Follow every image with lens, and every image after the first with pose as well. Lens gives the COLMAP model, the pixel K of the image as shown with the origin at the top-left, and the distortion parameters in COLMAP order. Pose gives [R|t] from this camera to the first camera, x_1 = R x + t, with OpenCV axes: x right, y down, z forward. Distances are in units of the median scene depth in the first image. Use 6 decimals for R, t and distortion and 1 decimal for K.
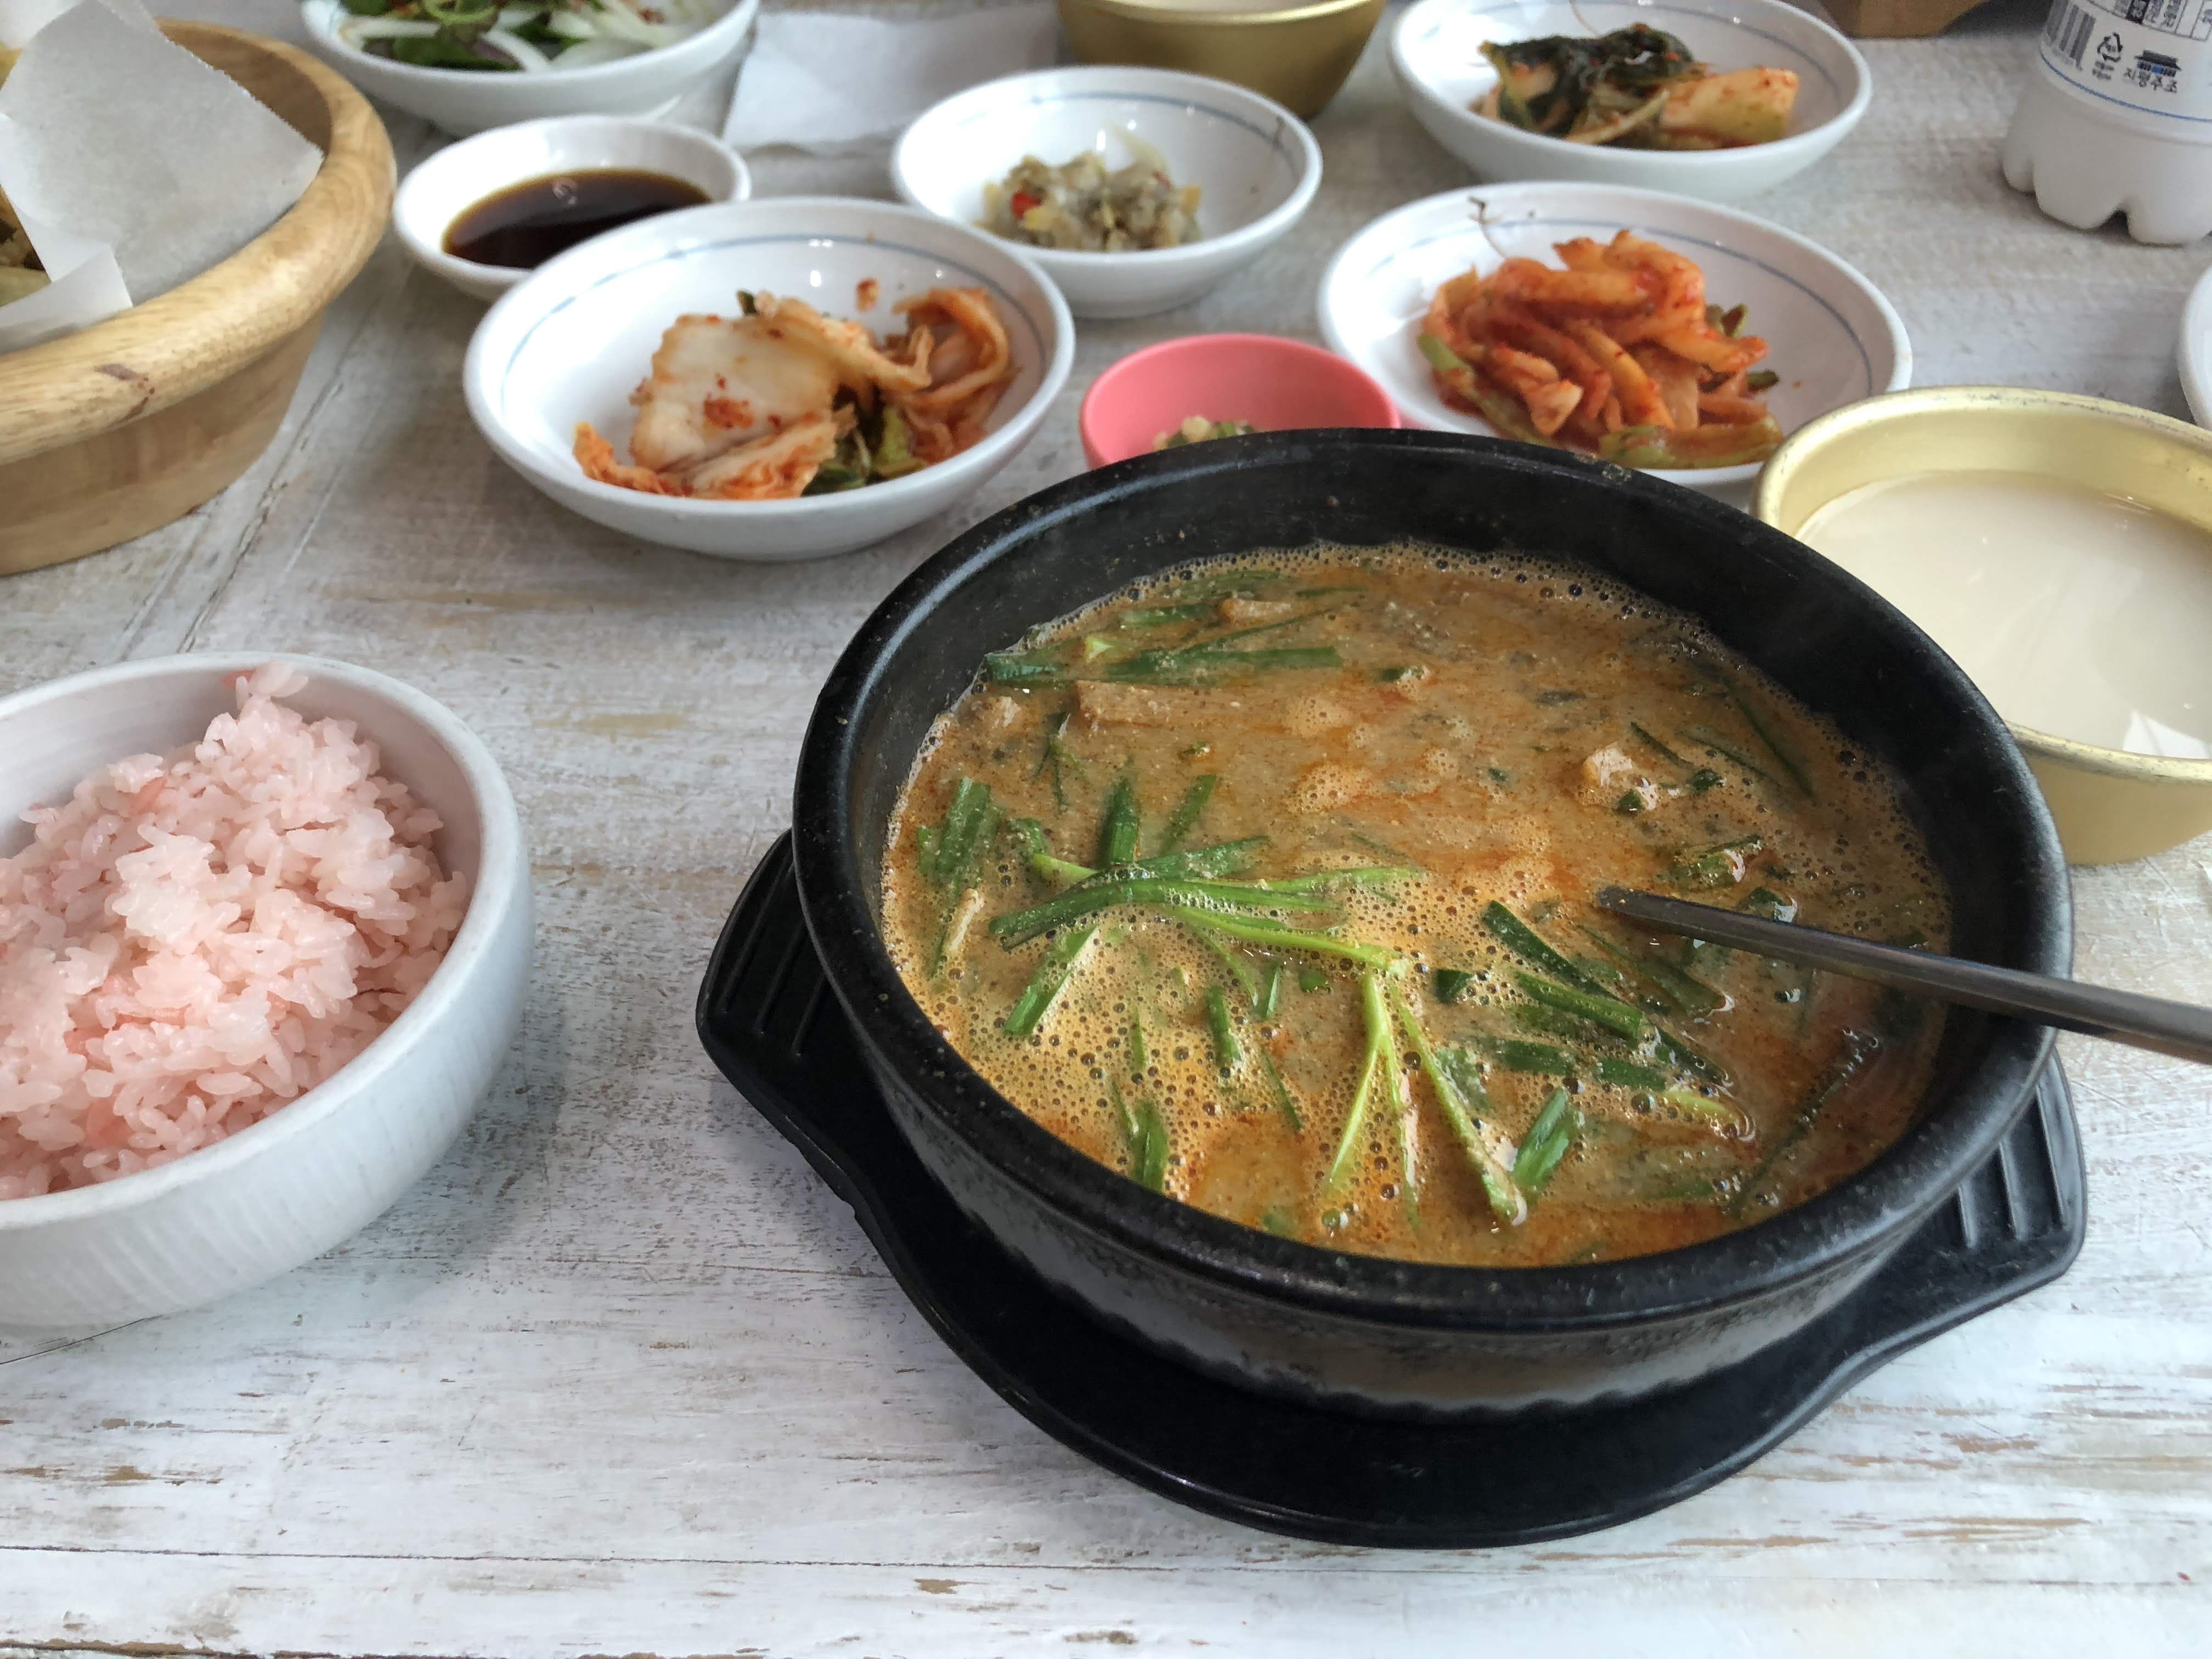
lens RADIAL K [[1799.9, 0, 1106.5], [0, 1799.9, 828.2], [0, 0, 1]] dist [-0.001399, -0.002228]
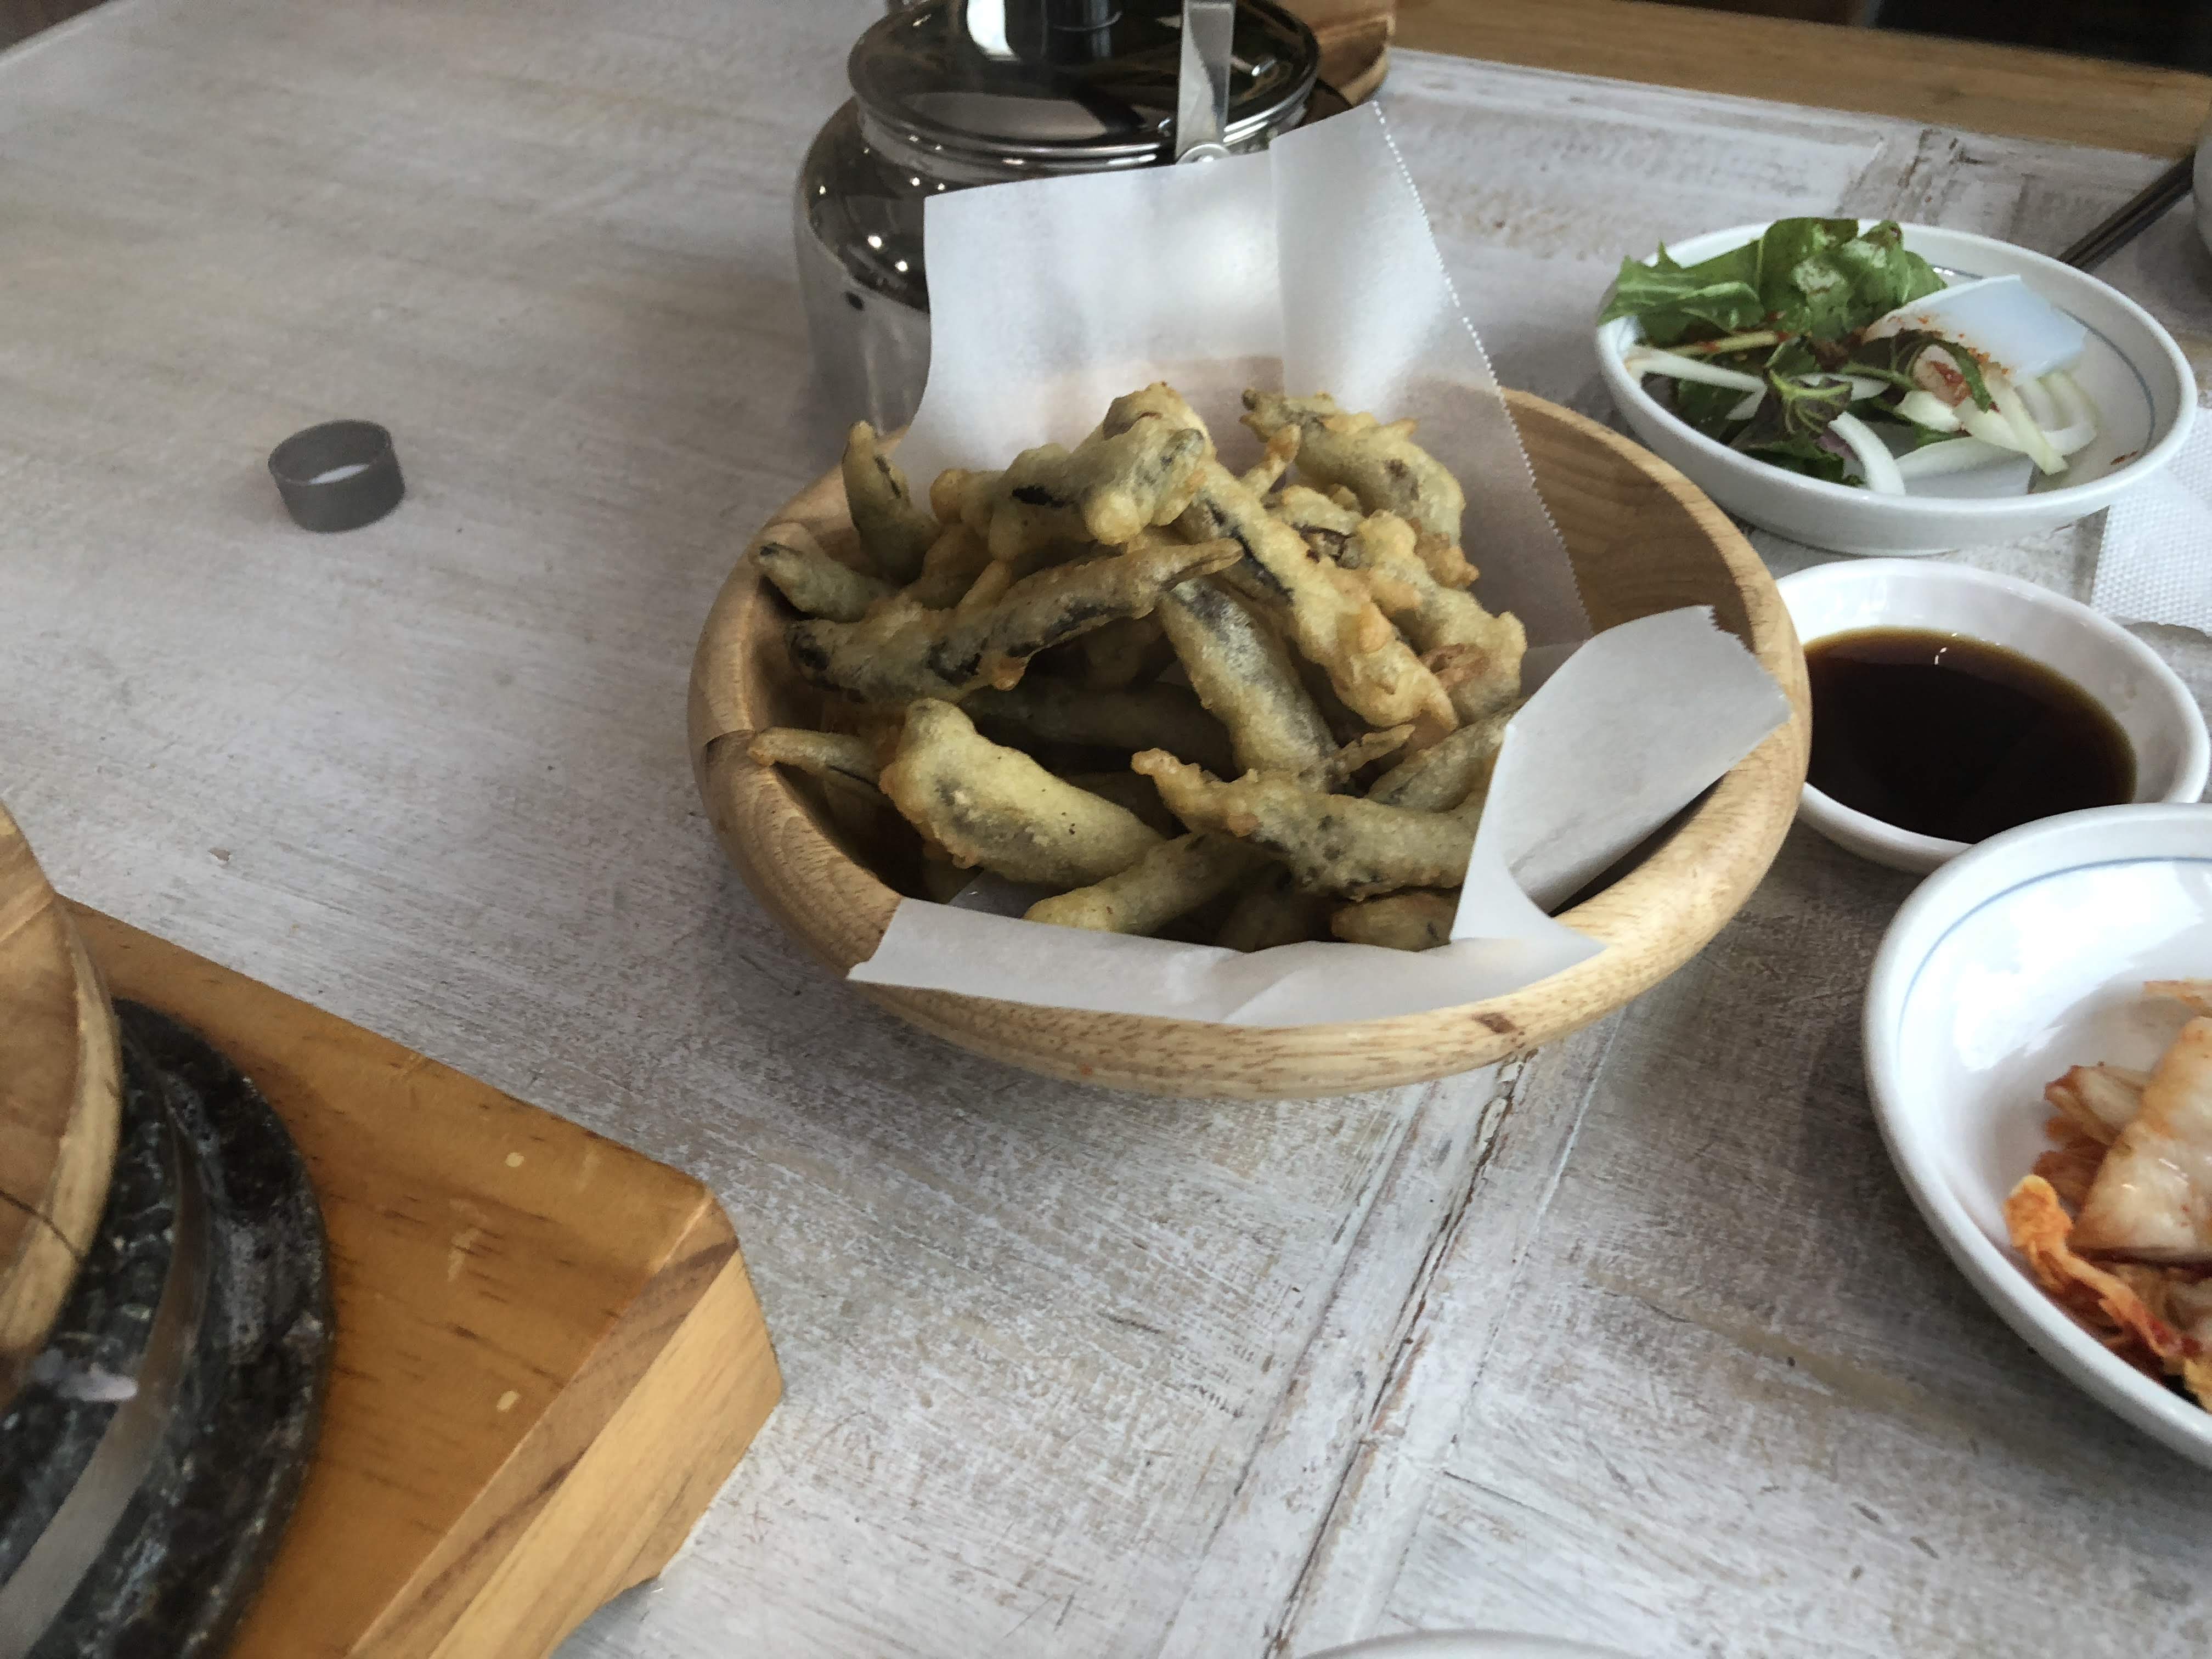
lens RADIAL K [[1799.9, 0, 1105.7], [0, 1799.9, 830.5], [0, 0, 1]] dist [-0.001399, -0.002228]
pose [[0.896180, 0.279078, -0.344930, -0.408078], [-0.284886, 0.957927, 0.034869, -0.273866], [0.340149, 0.067017, 0.937981, 0.221227]]
